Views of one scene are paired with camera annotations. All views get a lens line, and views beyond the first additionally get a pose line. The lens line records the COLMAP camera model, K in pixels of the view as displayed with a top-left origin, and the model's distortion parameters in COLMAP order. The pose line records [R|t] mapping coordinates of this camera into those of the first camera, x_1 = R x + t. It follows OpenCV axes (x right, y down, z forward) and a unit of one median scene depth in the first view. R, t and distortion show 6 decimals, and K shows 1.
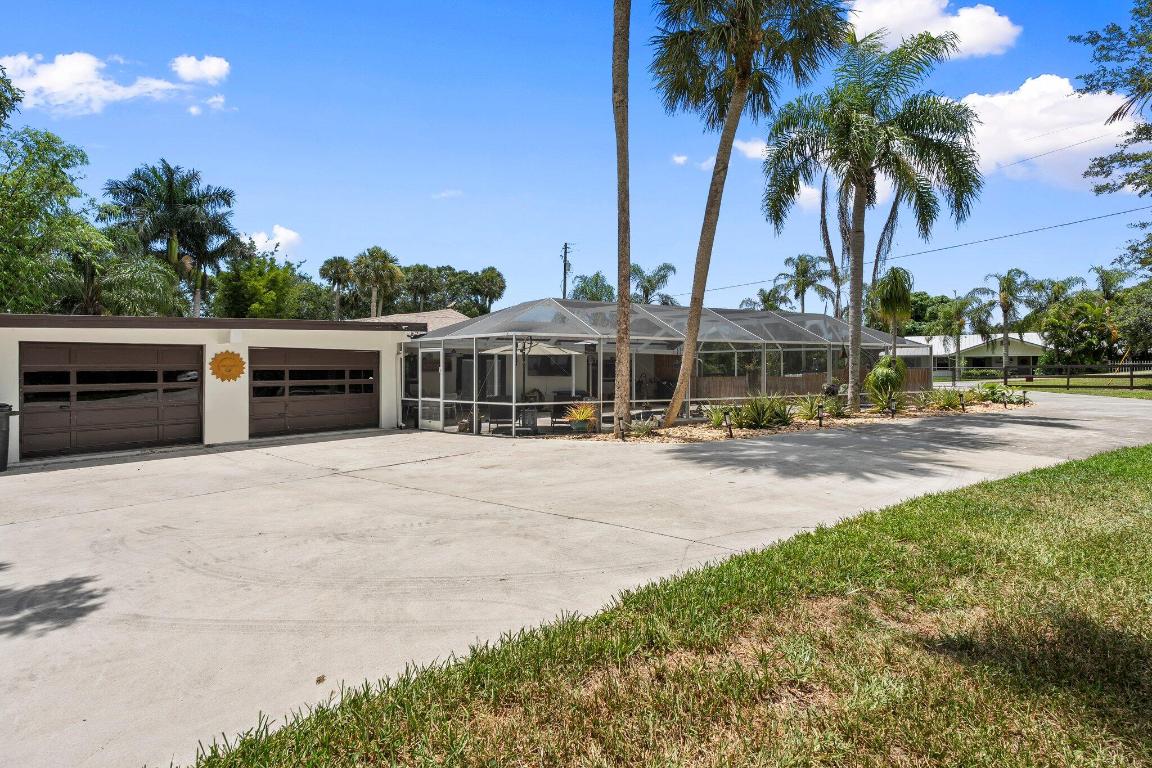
lens RADIAL K [[523.6, 0, 576.2], [0, 523.6, 364.5], [0, 0, 1]] dist [-0.001039, 0.000196]
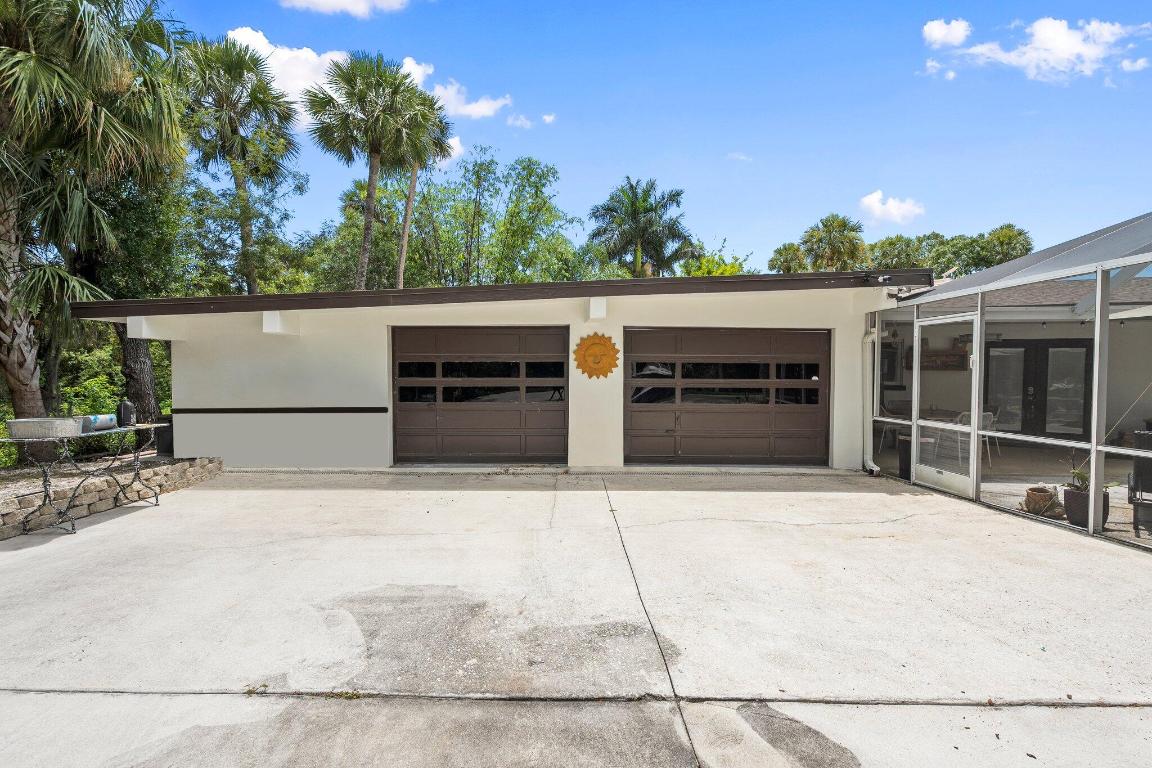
lens RADIAL K [[512.8, 0, 574.5], [0, 512.8, 380.2], [0, 0, 1]] dist [-0.003346, -0.000408]
pose [[0.673736, 0.019344, -0.738719, -0.156625], [-0.002088, 0.999703, 0.024273, 0.015438], [0.738970, -0.014811, 0.673576, 0.431397]]
